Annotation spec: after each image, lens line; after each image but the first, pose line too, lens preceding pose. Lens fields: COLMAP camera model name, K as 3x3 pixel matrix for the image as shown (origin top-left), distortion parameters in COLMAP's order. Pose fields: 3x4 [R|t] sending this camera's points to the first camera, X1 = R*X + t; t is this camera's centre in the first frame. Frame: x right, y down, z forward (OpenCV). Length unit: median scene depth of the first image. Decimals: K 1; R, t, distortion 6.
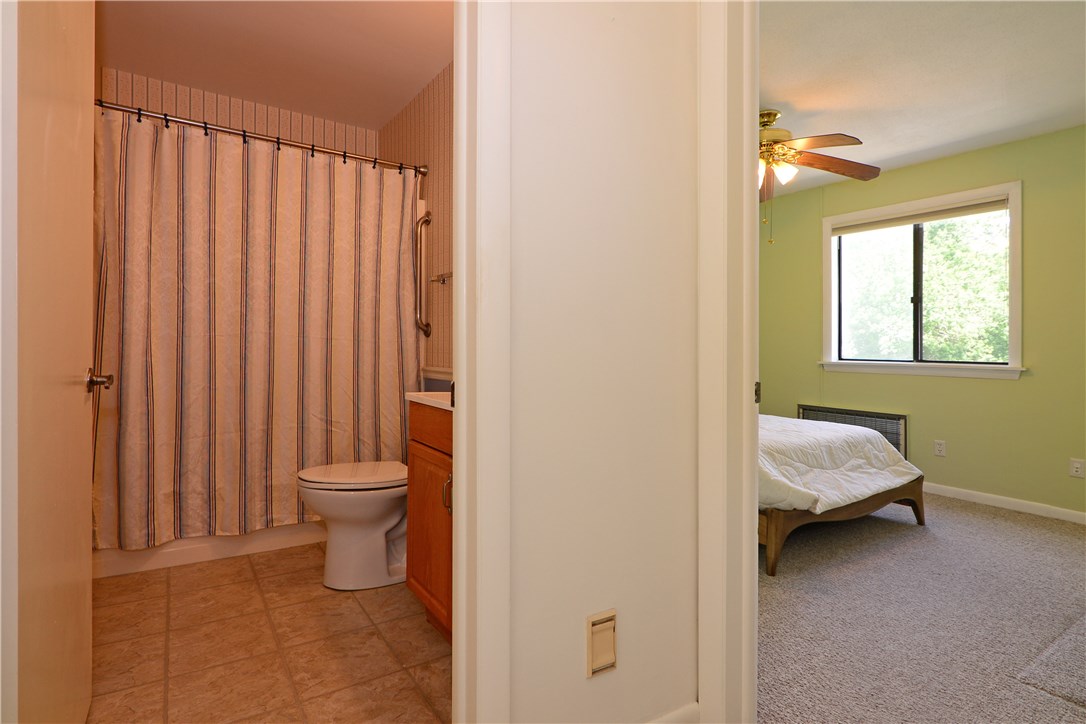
lens RADIAL K [[553.8, 0, 545.0], [0, 553.8, 344.4], [0, 0, 1]] dist [-0.014027, -0.002754]
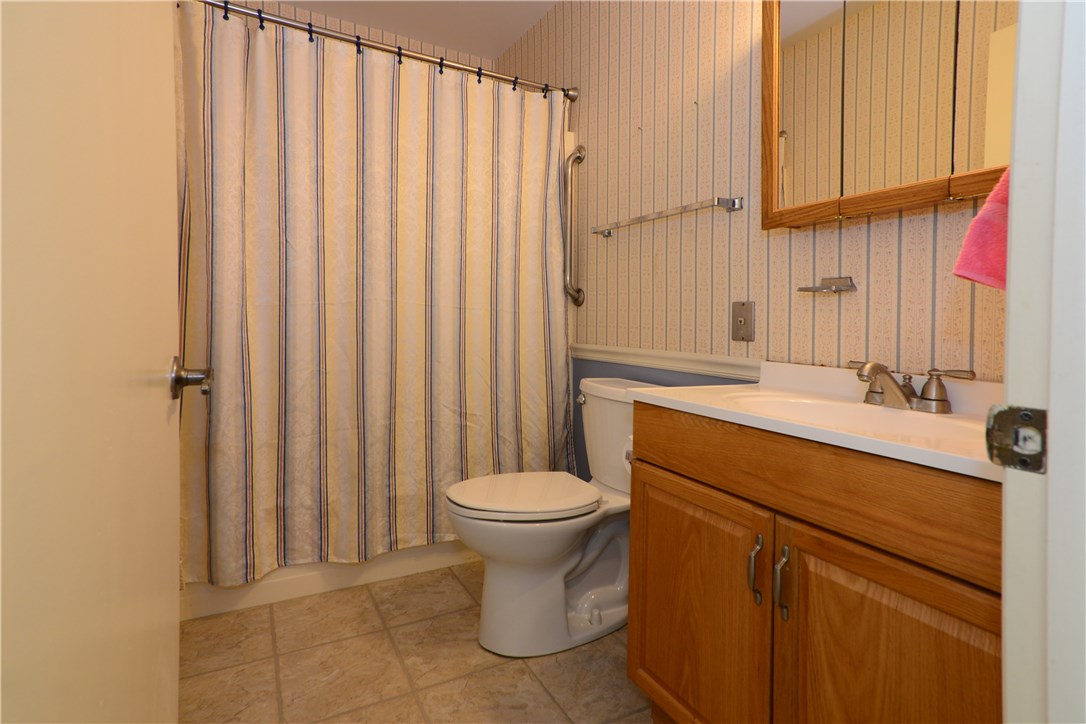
lens RADIAL K [[546.9, 0, 555.7], [0, 546.9, 327.8], [0, 0, 1]] dist [-0.002512, 0.005443]
pose [[0.997271, 0.003078, -0.073764, -0.223346], [-0.001454, 0.999756, 0.022056, -0.000320], [0.073814, -0.021888, 0.997032, 0.261914]]
